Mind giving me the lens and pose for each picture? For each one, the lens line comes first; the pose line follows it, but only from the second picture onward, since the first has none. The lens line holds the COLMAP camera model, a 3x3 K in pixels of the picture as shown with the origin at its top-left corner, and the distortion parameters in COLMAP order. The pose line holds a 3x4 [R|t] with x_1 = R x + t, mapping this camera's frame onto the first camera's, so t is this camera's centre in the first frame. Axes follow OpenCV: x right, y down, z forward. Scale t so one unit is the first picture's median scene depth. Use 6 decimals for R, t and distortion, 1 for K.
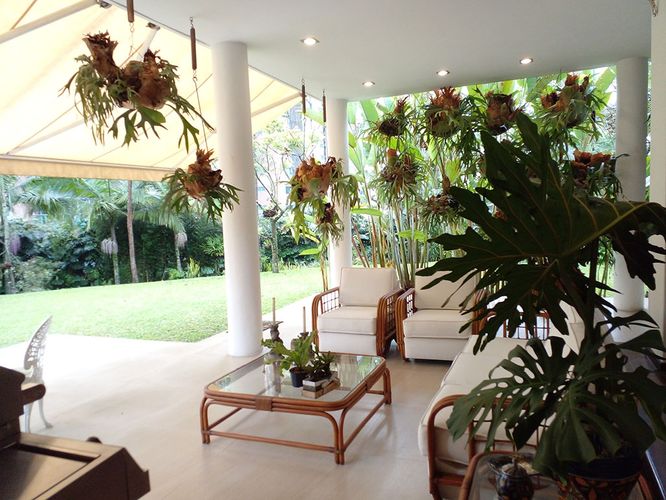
lens RADIAL K [[540.2, 0, 341.4], [0, 540.2, 249.4], [0, 0, 1]] dist [0.119306, -0.201004]
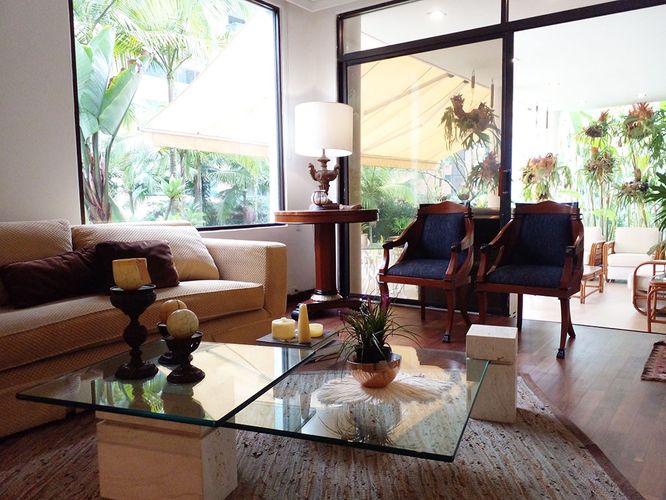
lens RADIAL K [[540.2, 0, 341.4], [0, 540.2, 249.4], [0, 0, 1]] dist [0.119306, -0.201004]
pose [[0.960493, 0.058802, -0.272020, -0.131518], [-0.053439, 0.998204, 0.027088, 0.069121], [0.273124, -0.011481, 0.961910, -0.515345]]
